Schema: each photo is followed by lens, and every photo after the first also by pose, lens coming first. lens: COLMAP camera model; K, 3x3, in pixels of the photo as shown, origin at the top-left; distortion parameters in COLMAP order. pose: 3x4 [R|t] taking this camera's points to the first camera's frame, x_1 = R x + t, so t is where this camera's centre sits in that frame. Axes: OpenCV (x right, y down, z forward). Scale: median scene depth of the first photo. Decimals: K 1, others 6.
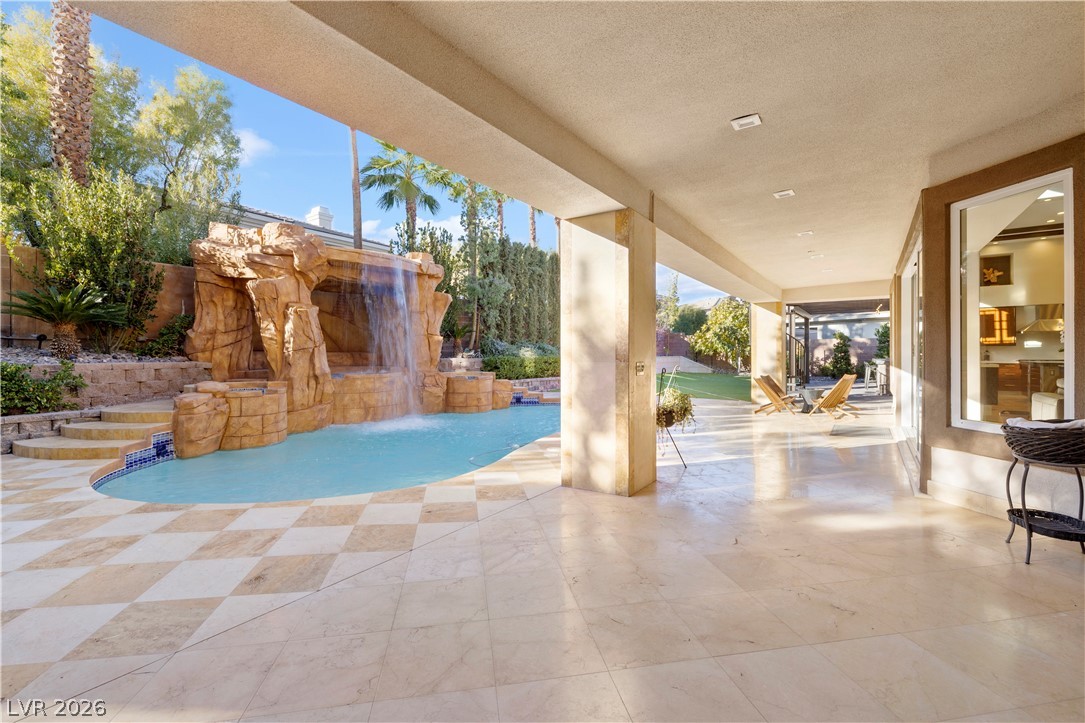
lens RADIAL K [[483.9, 0, 538.5], [0, 483.9, 339.8], [0, 0, 1]] dist [-0.002506, -0.001594]
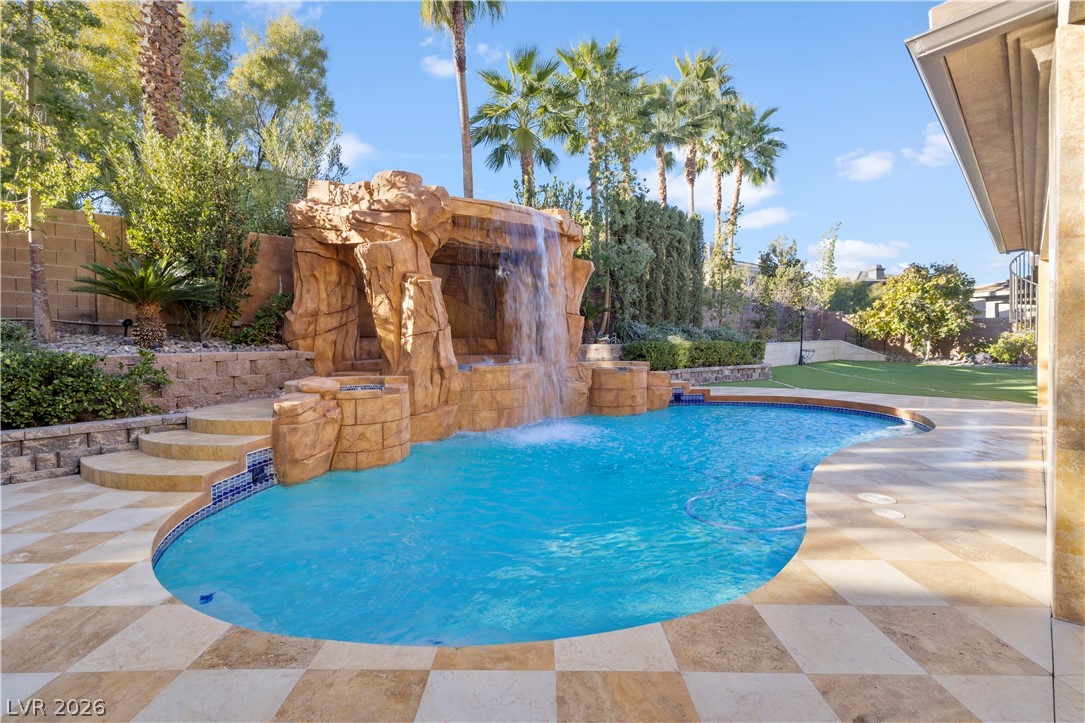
lens RADIAL K [[511.1, 0, 543.6], [0, 511.1, 331.3], [0, 0, 1]] dist [-0.013552, 0.000586]
pose [[0.987994, -0.011887, -0.154032, -0.171262], [0.013544, 0.999861, 0.009712, 0.010339], [0.153895, -0.011682, 0.988018, 0.225455]]
